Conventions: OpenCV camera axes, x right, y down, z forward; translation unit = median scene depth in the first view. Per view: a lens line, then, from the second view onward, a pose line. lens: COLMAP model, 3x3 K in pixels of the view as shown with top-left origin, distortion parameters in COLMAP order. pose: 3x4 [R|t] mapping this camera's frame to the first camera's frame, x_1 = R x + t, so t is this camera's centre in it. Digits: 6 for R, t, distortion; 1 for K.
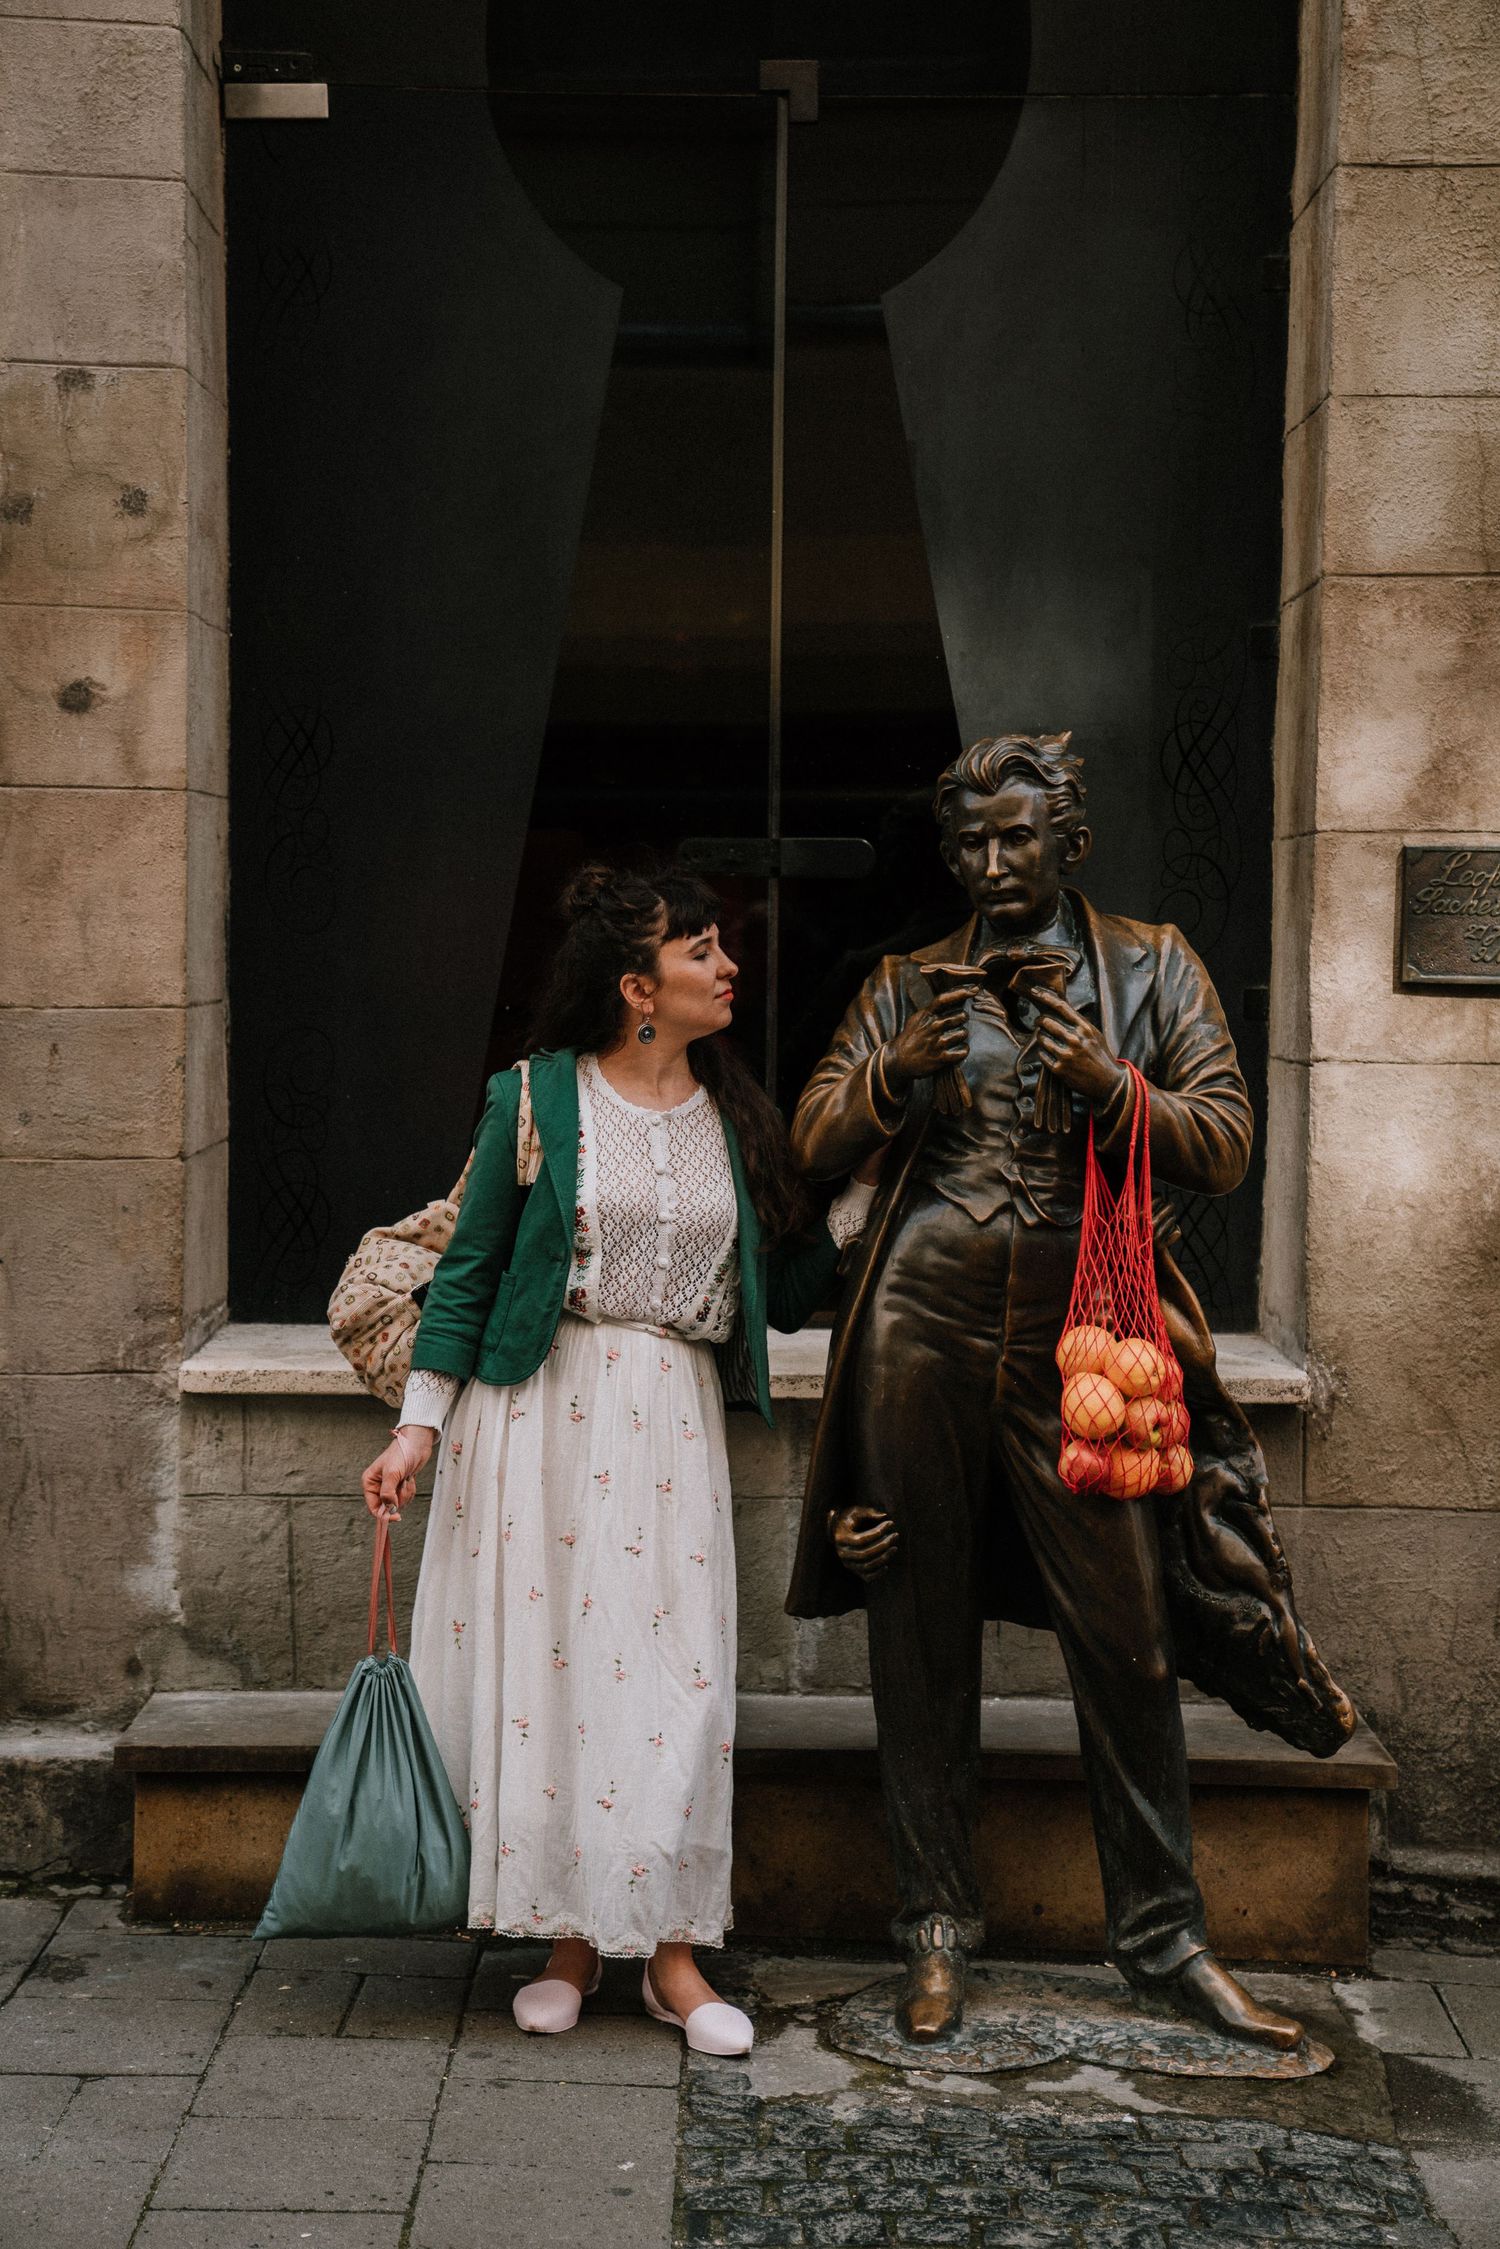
lens RADIAL K [[4216.0, 0, 750.0], [0, 4216.0, 1124.5], [0, 0, 1]] dist [0.299772, 0.152854]
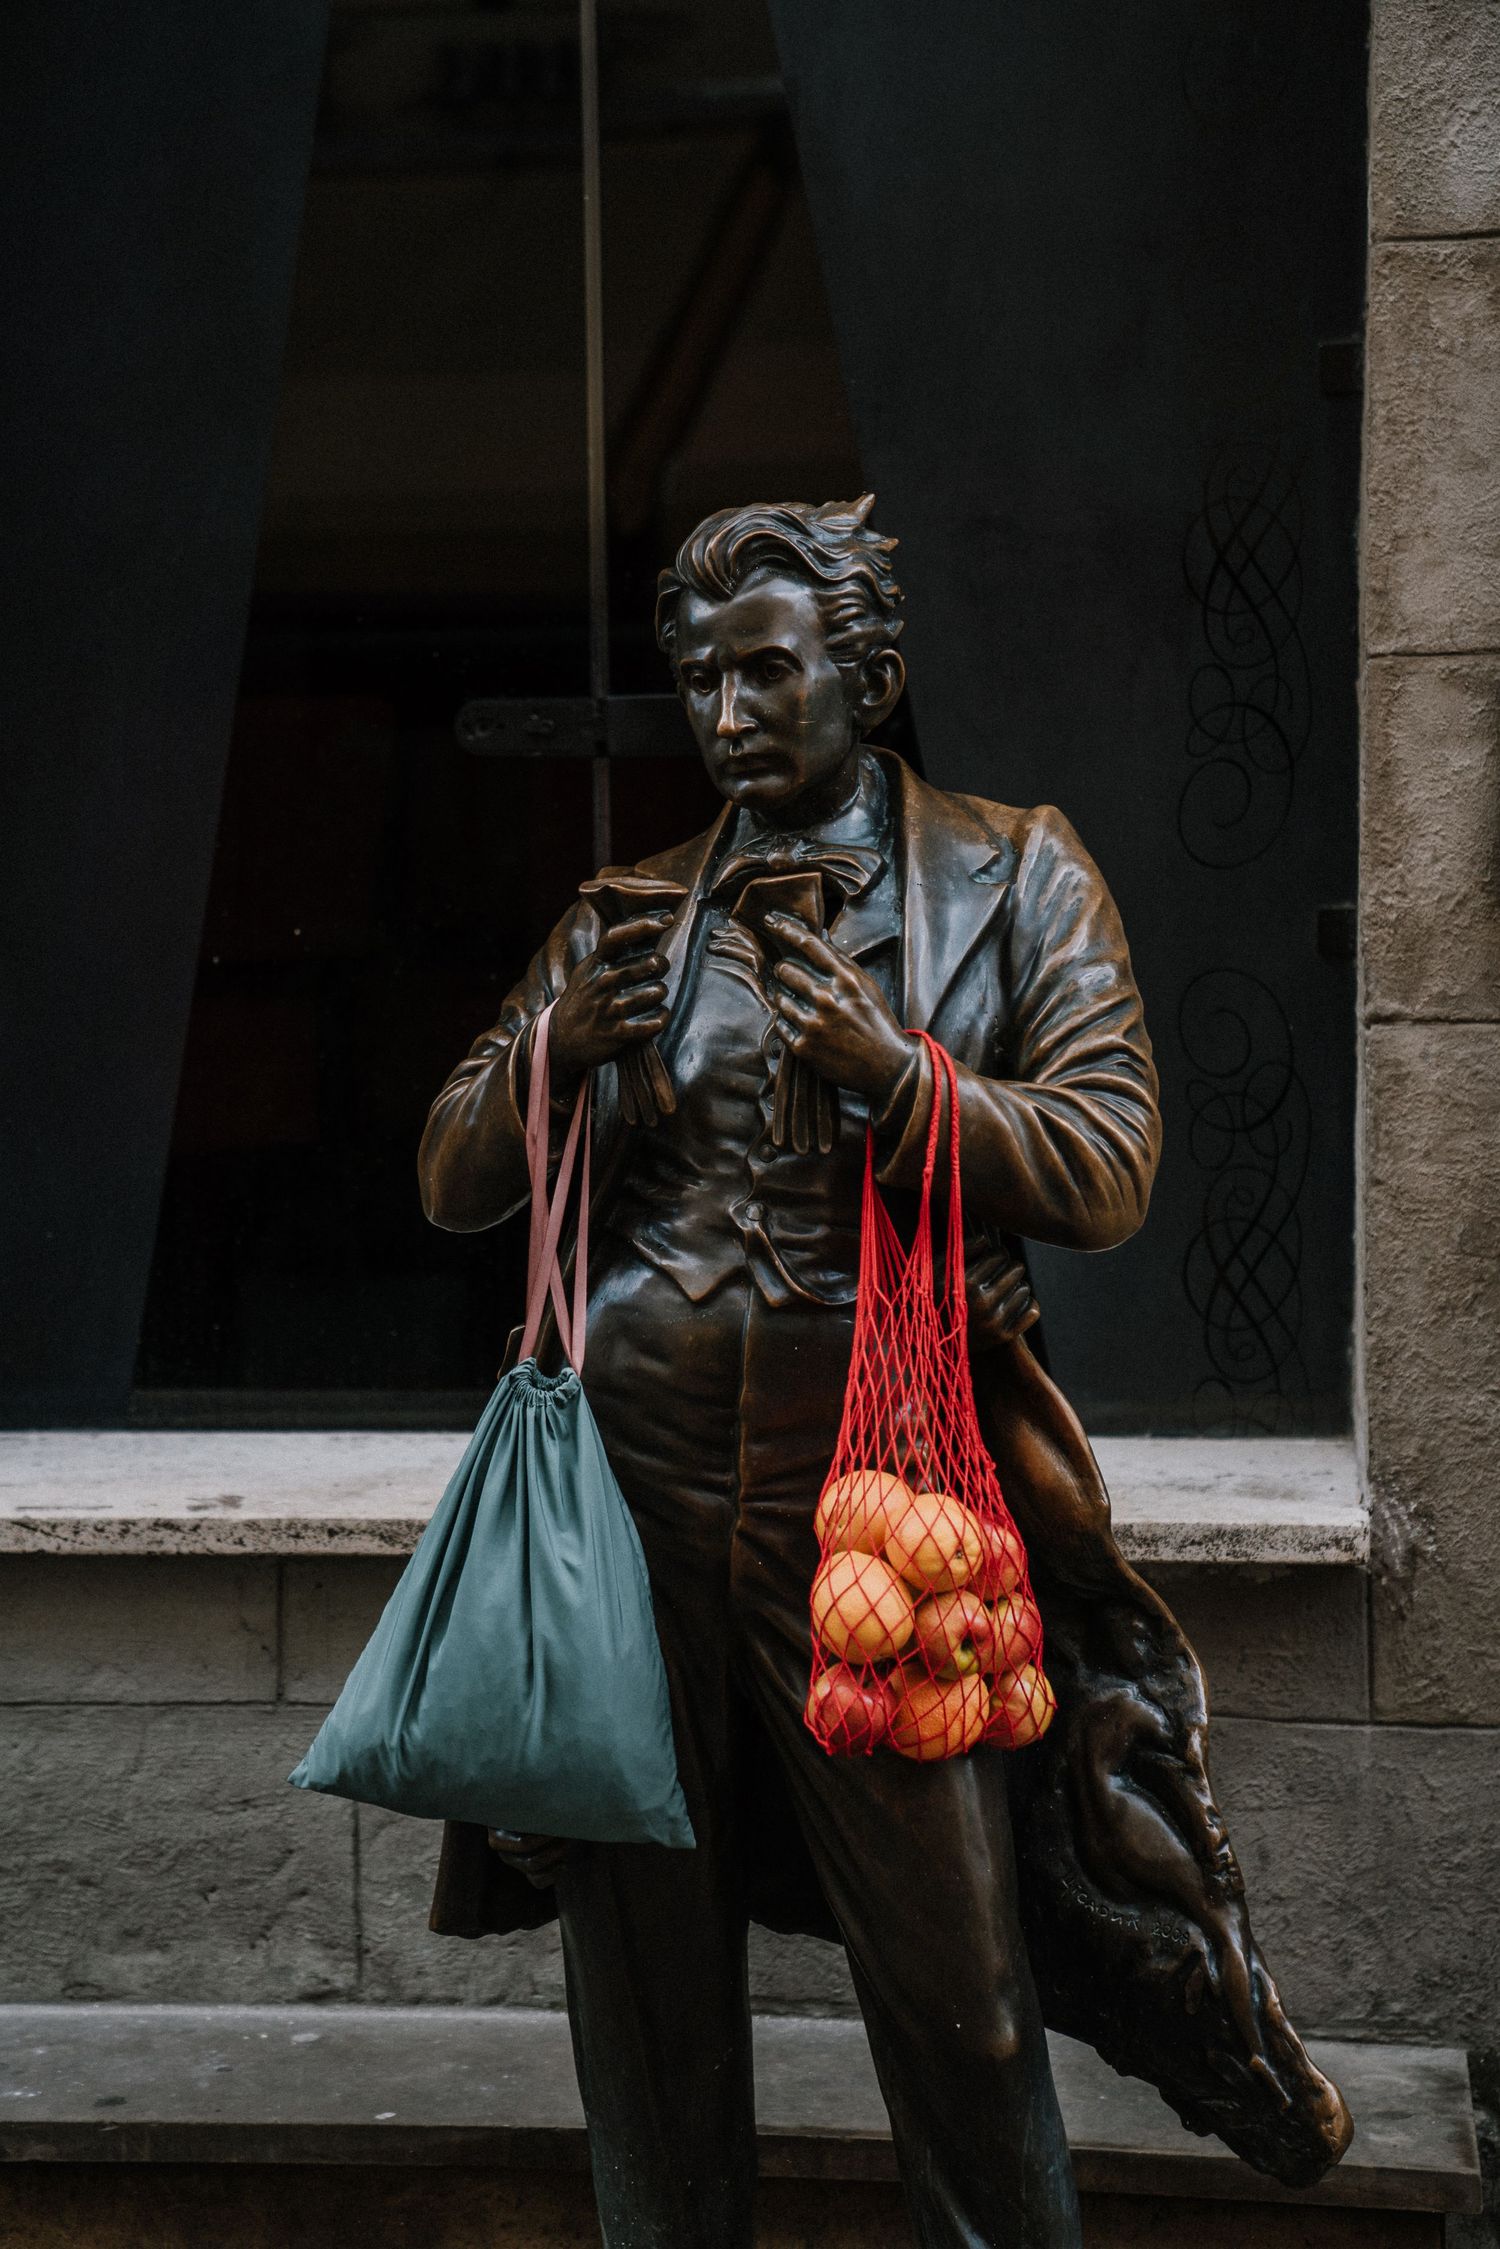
lens RADIAL K [[4587.3, 0, 690.8], [0, 4587.3, 1137.4], [0, 0, 1]] dist [0.339272, 0.462102]
pose [[0.989351, -0.013860, -0.144887, 0.144053], [0.015663, 0.999813, 0.011310, -0.007597], [0.144703, -0.013459, 0.989384, 0.329809]]
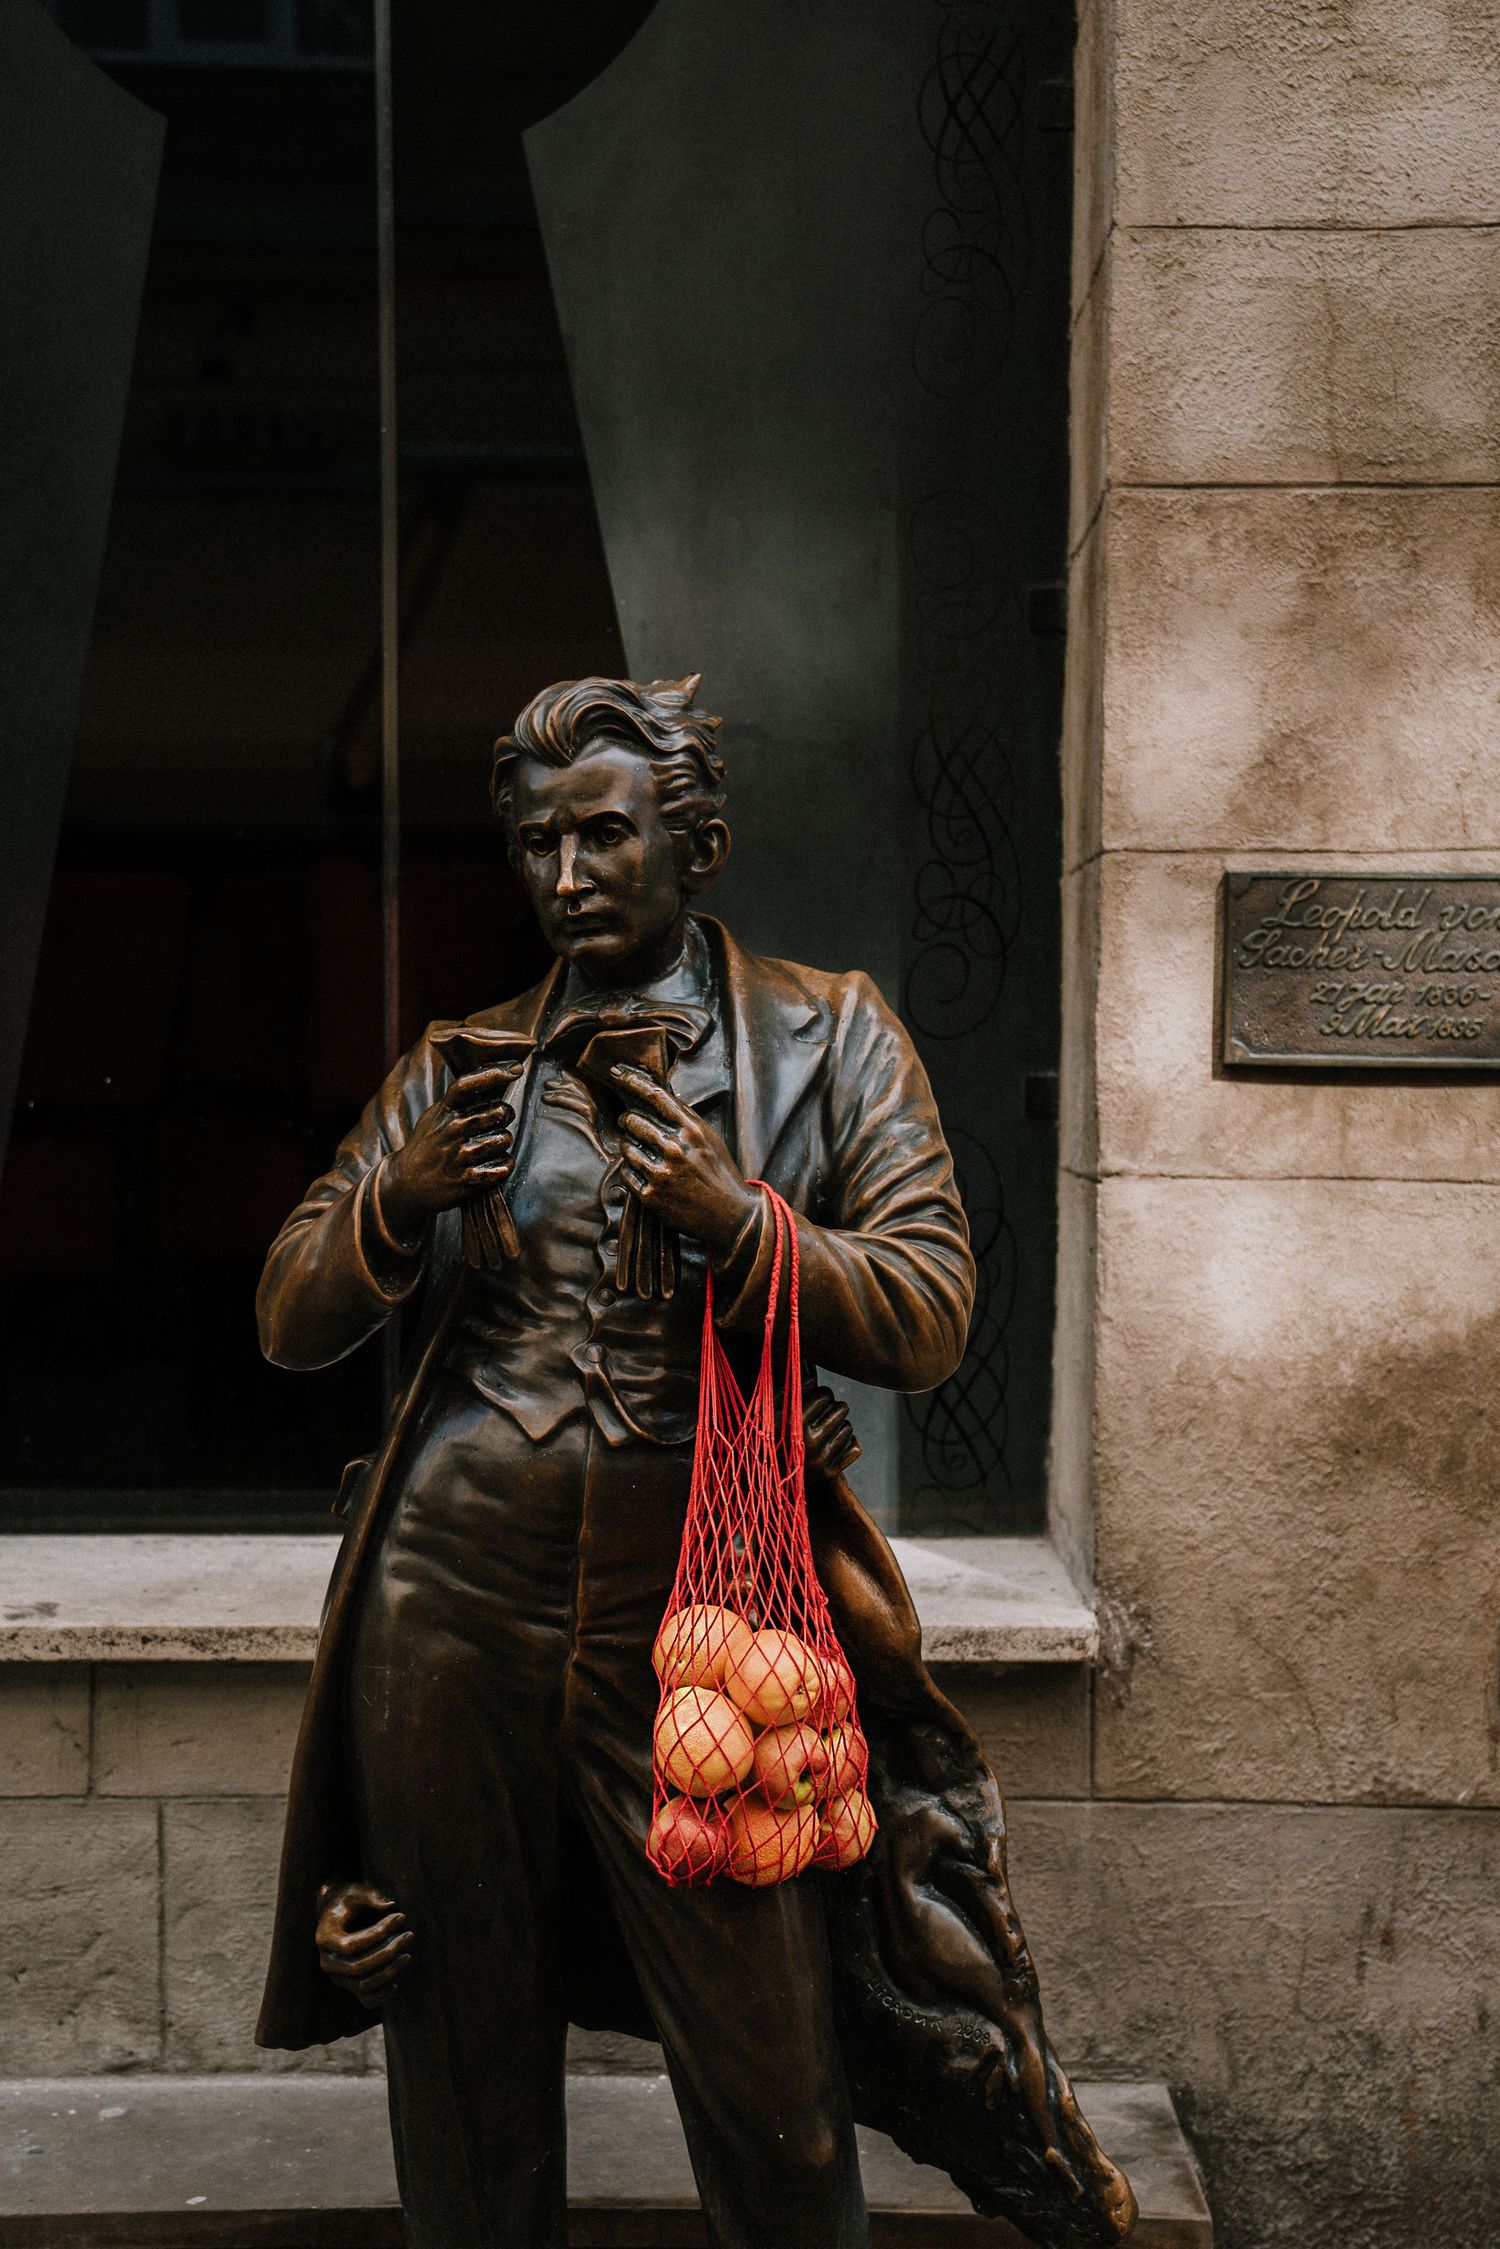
lens RADIAL K [[3308.3, 0, 826.0], [0, 3308.3, 1213.1], [0, 0, 1]] dist [0.087134, 0.385866]
pose [[0.999979, -0.004580, 0.004612, 0.091595], [0.004569, 0.999987, 0.002444, -0.011140], [-0.004623, -0.002422, 0.999986, 0.485992]]
